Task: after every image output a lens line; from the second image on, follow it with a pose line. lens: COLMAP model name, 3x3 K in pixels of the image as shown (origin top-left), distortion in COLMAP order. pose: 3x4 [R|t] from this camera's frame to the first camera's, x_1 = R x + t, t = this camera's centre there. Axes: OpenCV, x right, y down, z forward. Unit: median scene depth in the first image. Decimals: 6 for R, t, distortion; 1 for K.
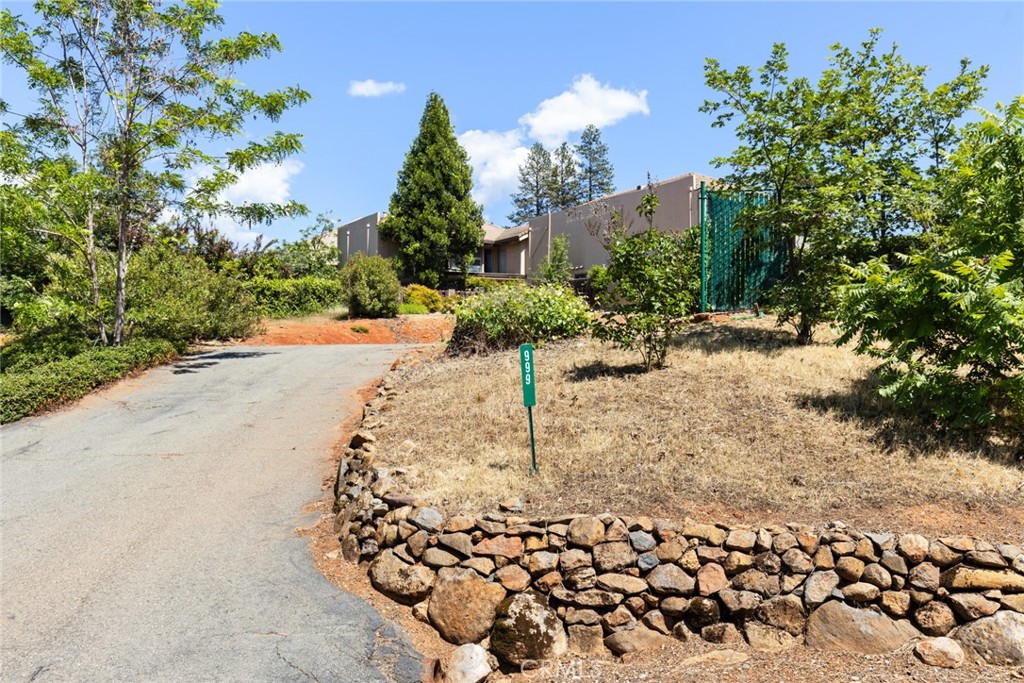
lens RADIAL K [[766.0, 0, 512.0], [0, 766.0, 341.5], [0, 0, 1]] dist [0.006670, 0.002322]
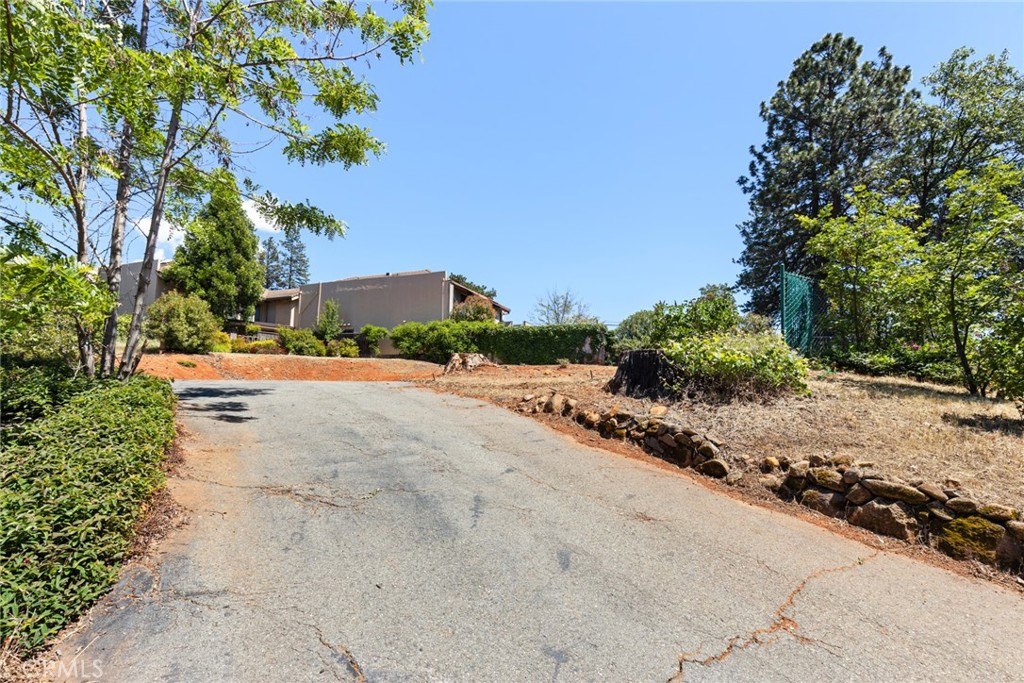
lens RADIAL K [[463.5, 0, 519.7], [0, 463.5, 349.3], [0, 0, 1]] dist [0.000428, -0.000190]
pose [[0.812325, 0.062679, 0.579827, -0.137917], [-0.023722, 0.996936, -0.074534, 0.000547], [-0.582722, 0.046791, 0.811323, 0.158311]]
